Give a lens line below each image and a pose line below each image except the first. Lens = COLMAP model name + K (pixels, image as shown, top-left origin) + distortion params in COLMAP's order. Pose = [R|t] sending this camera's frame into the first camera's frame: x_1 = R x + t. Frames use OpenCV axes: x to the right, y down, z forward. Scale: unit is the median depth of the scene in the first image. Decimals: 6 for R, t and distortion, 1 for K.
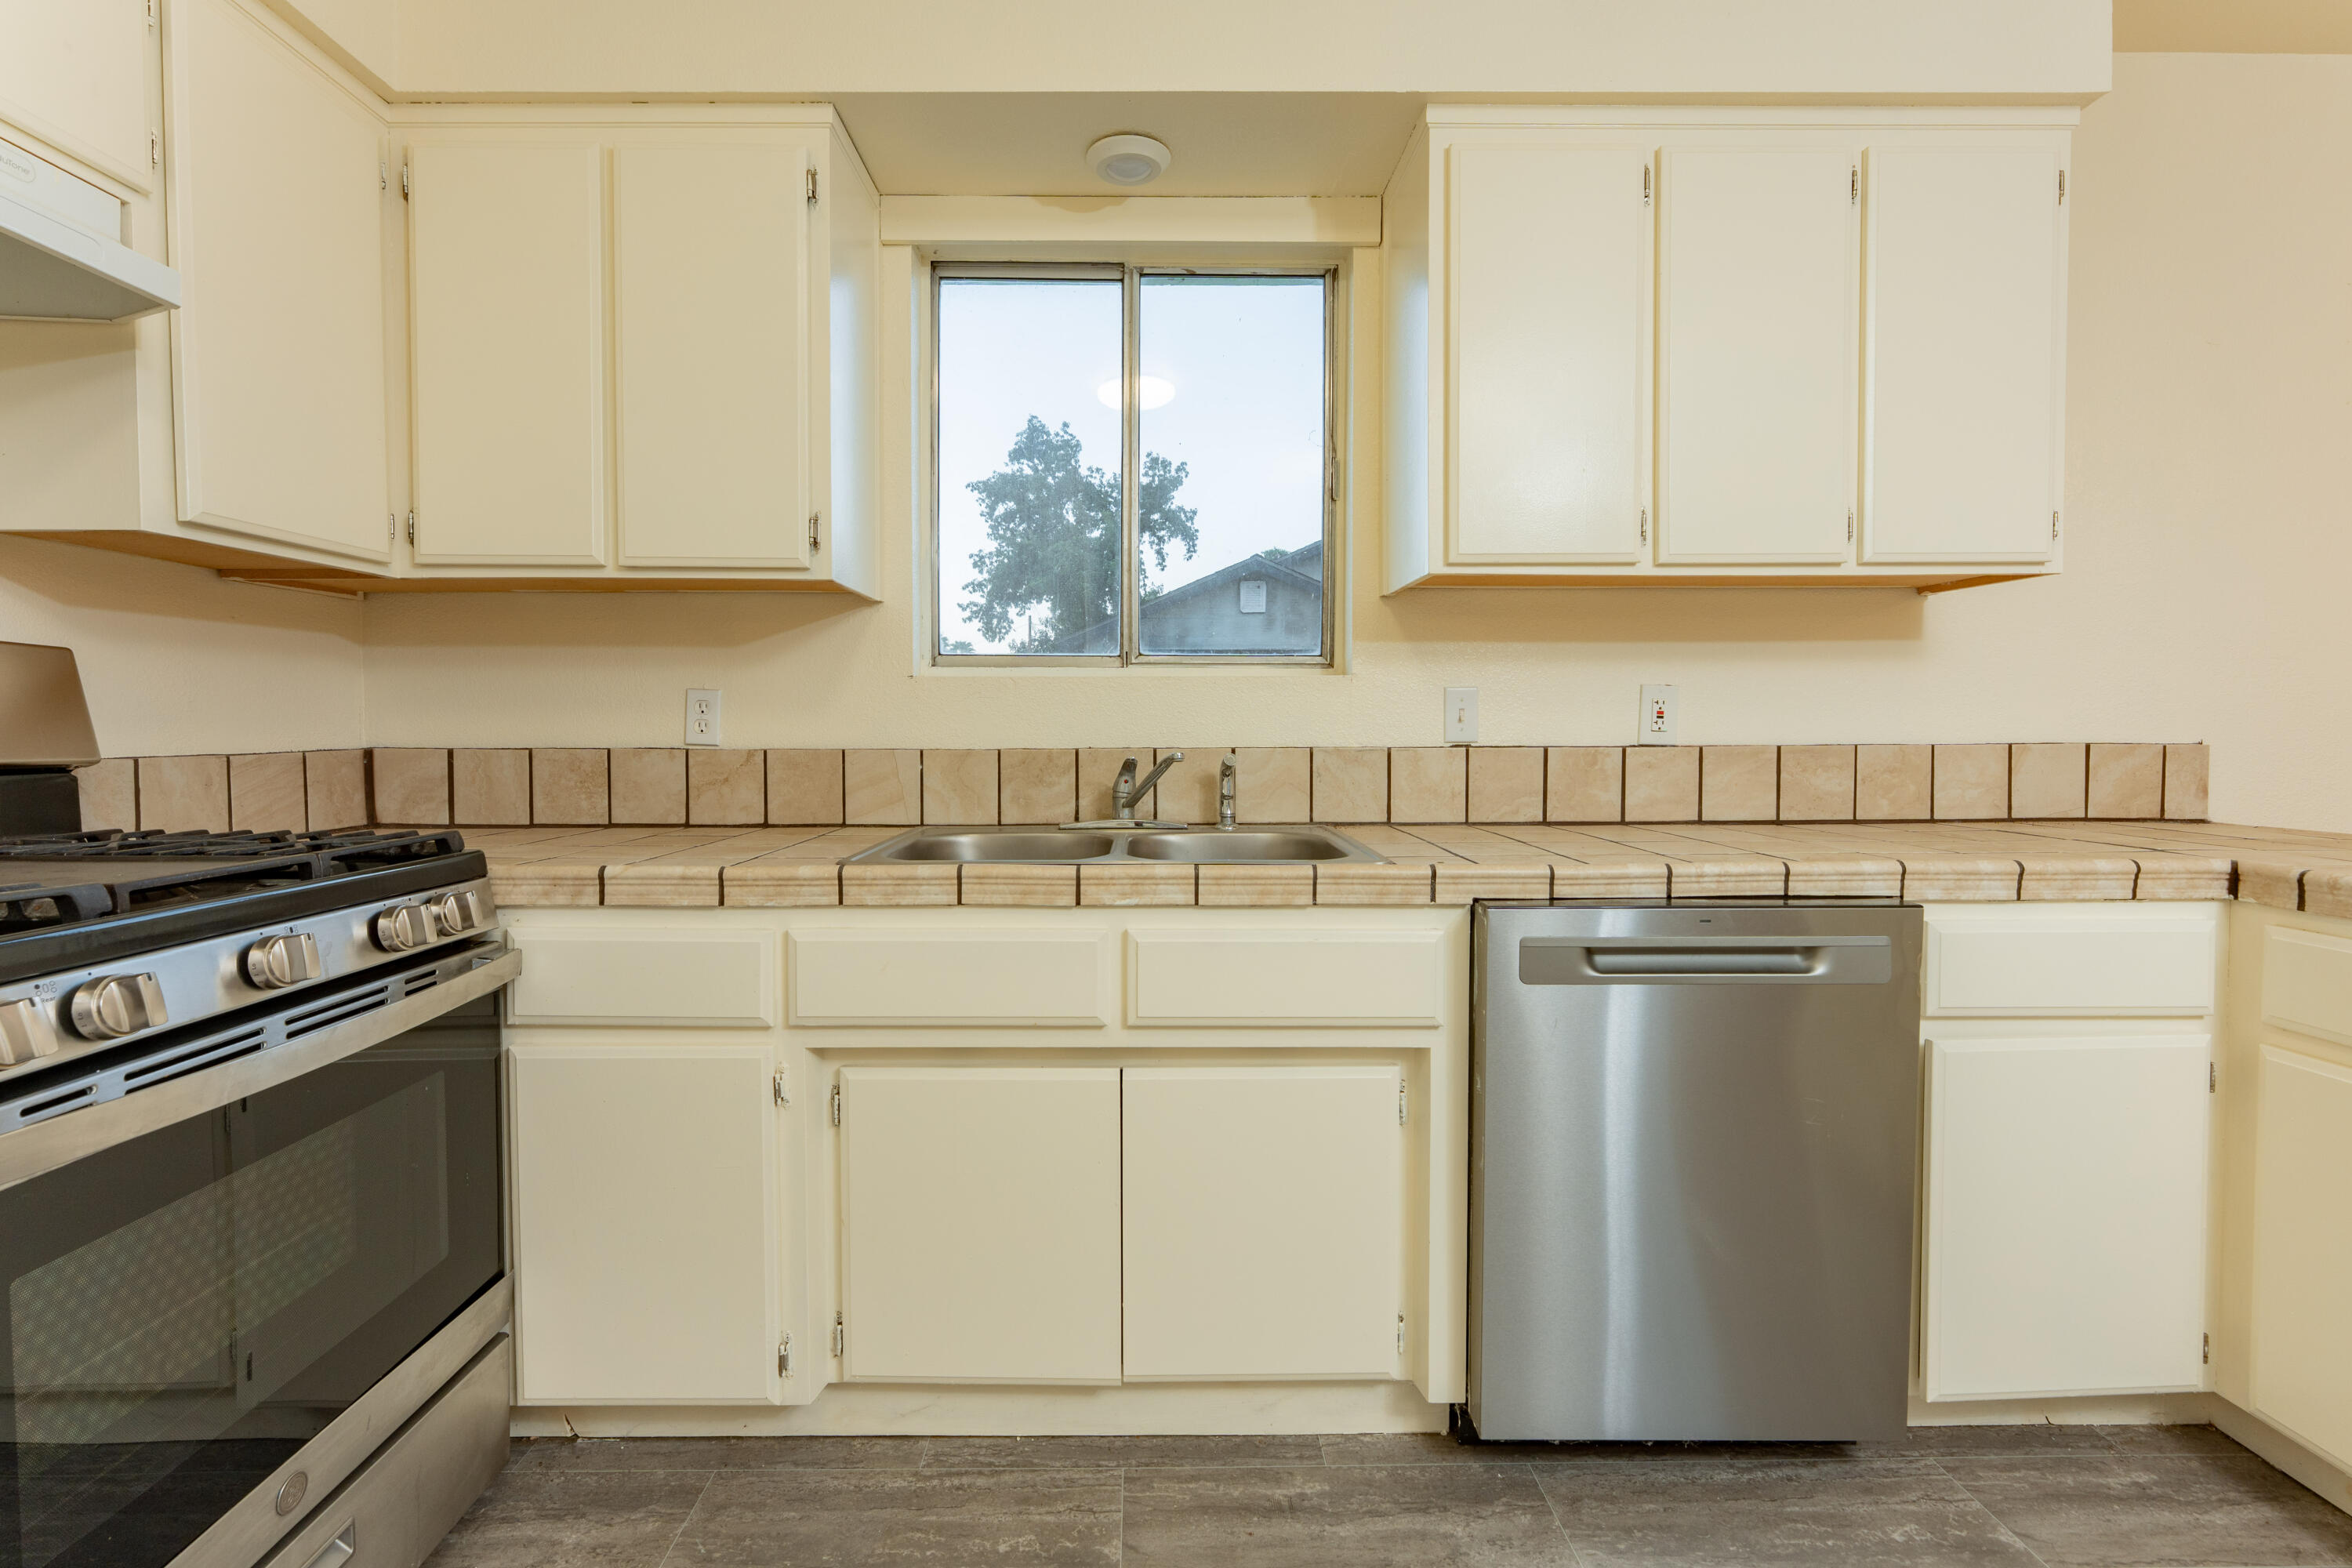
lens RADIAL K [[1017.4, 0, 1150.4], [0, 1017.4, 754.2], [0, 0, 1]] dist [-0.000363, -0.000324]
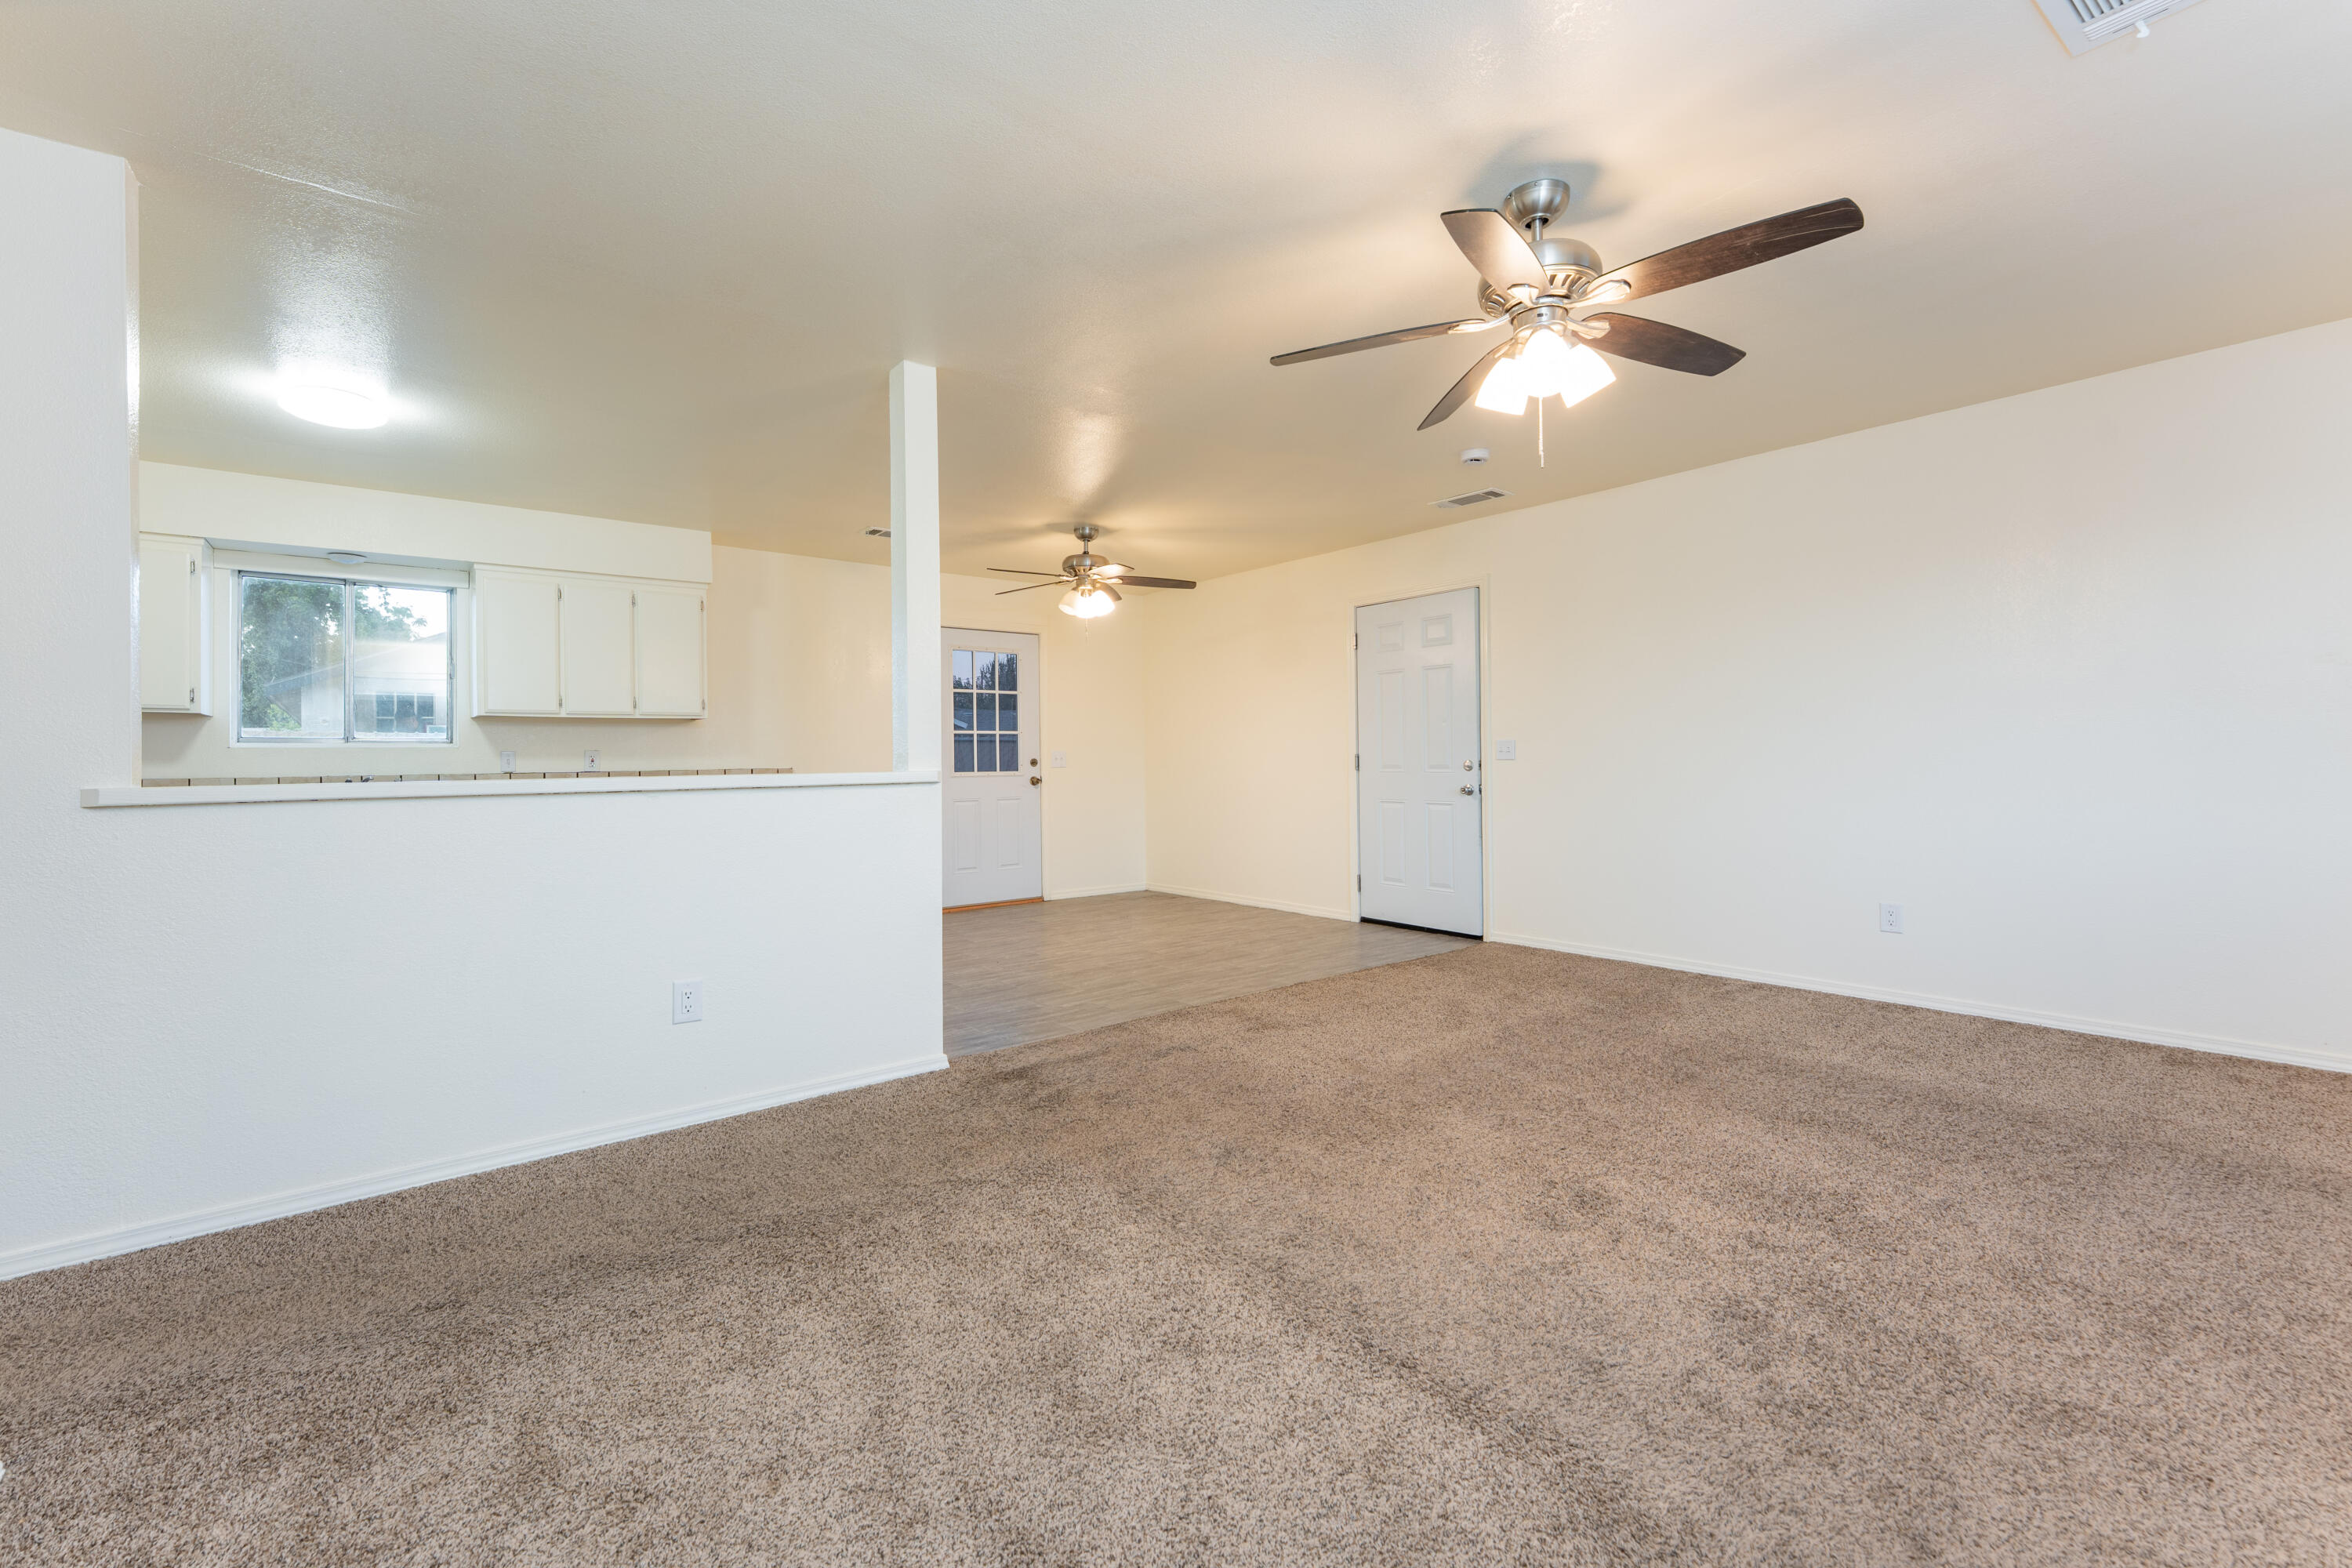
lens RADIAL K [[974.1, 0, 1166.5], [0, 974.1, 749.8], [0, 0, 1]] dist [-0.000837, -0.000265]
pose [[0.785821, -0.001715, 0.618452, 0.095668], [0.026780, 0.999153, -0.031256, 0.070506], [-0.617874, 0.041124, 0.785201, -2.555430]]
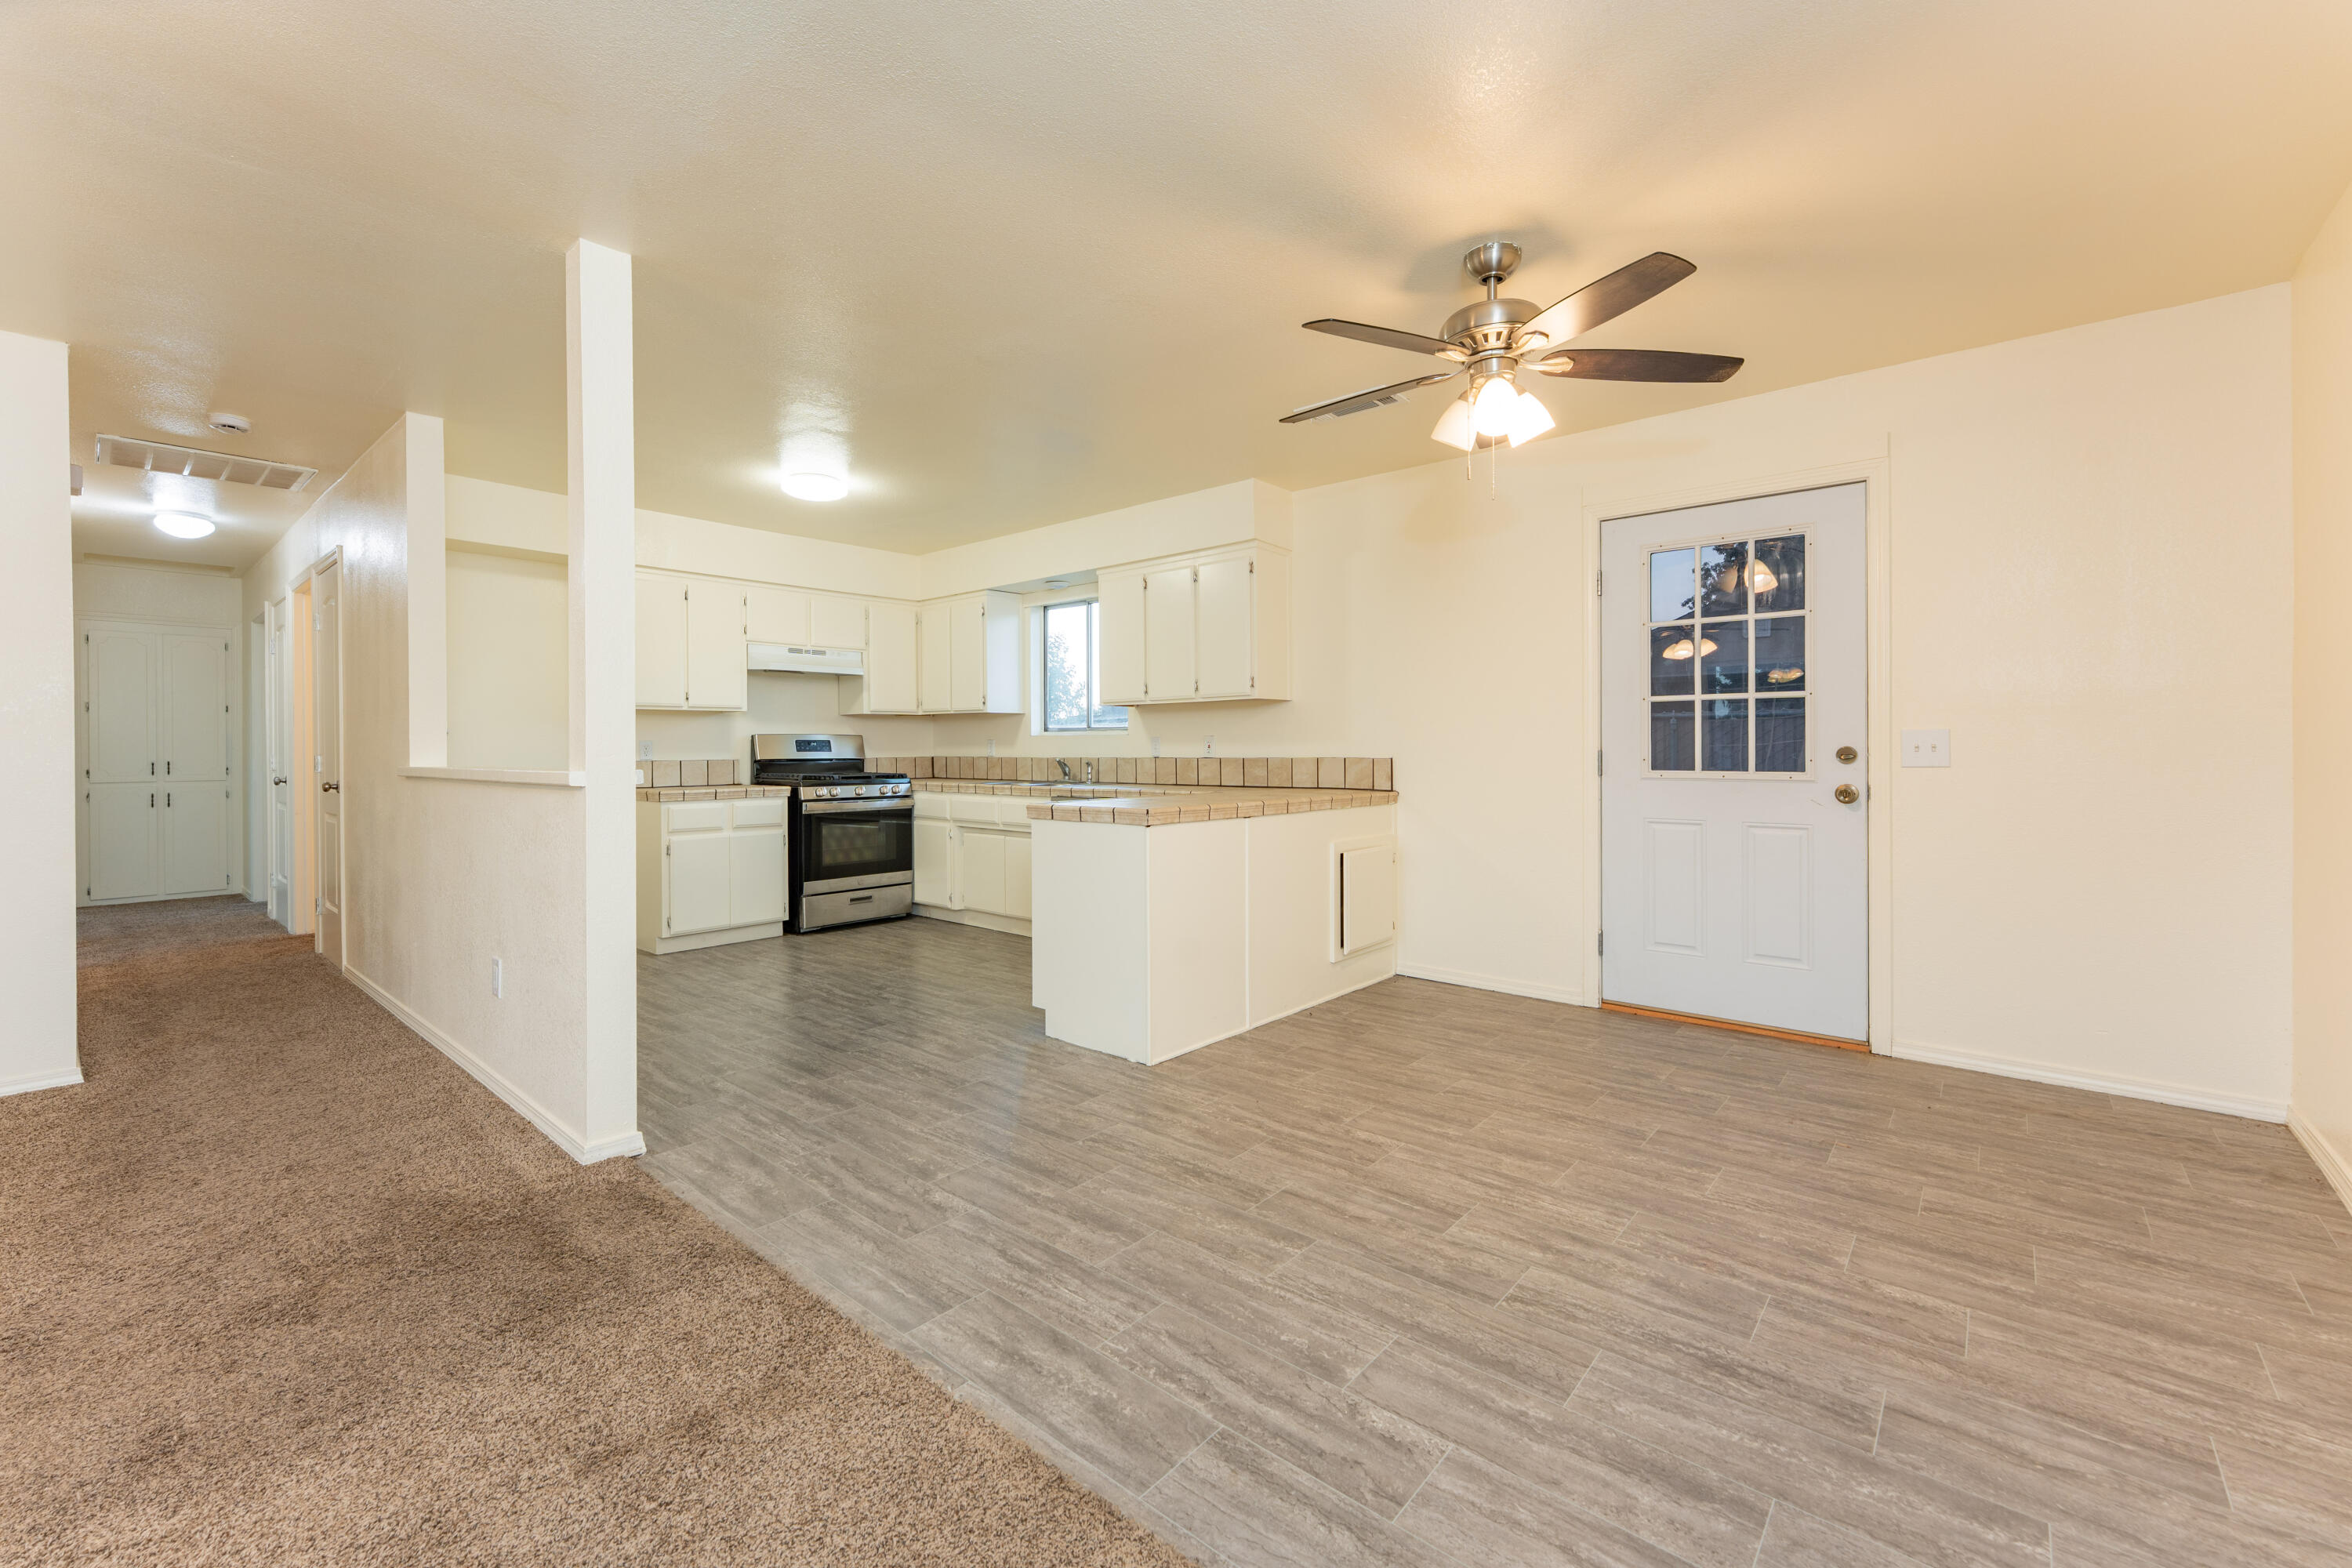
lens RADIAL K [[961.3, 0, 1169.7], [0, 961.3, 755.3], [0, 0, 1]] dist [-0.000519, 0.000229]
pose [[0.748932, 0.003469, -0.662638, 2.599514], [-0.014936, 0.999821, -0.011646, 0.019897], [0.662479, 0.018619, 0.748849, -1.243663]]
